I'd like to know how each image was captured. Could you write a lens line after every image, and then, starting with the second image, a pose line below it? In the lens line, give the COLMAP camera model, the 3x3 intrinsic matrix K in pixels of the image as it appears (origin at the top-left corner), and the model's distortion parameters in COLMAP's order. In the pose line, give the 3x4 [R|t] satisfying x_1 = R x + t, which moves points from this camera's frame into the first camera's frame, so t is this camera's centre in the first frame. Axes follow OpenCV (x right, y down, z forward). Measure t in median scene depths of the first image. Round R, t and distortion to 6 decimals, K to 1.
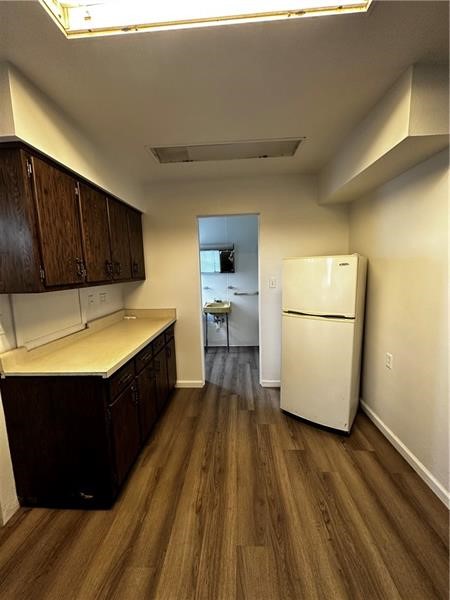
lens RADIAL K [[238.8, 0, 223.2], [0, 238.8, 299.2], [0, 0, 1]] dist [-0.000025, -0.000144]
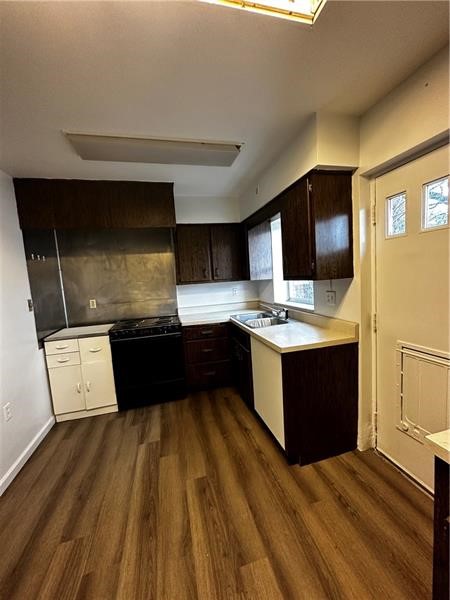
lens RADIAL K [[238.8, 0, 223.2], [0, 238.8, 299.2], [0, 0, 1]] dist [-0.000025, -0.000144]
pose [[-0.950498, 0.123573, -0.285103, 0.062923], [0.058544, 0.972308, 0.226253, -0.142825], [0.305167, 0.198362, -0.931411, 1.181714]]
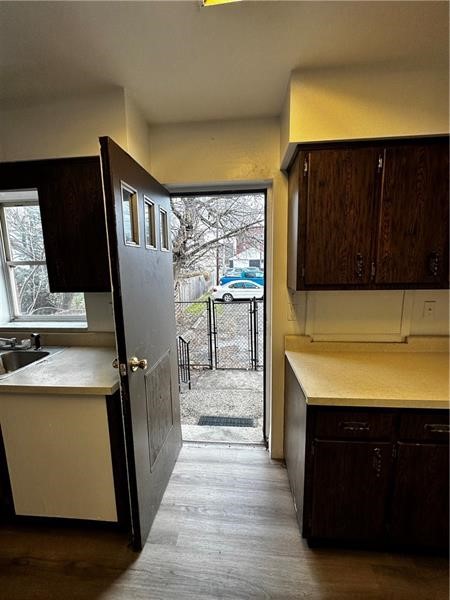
lens RADIAL K [[238.8, 0, 223.2], [0, 238.8, 299.2], [0, 0, 1]] dist [-0.000025, -0.000144]
pose [[-0.029996, 0.168997, -0.985160, 0.243466], [-0.104993, 0.979618, 0.171243, -0.120346], [0.994020, 0.108571, -0.011641, 0.627811]]
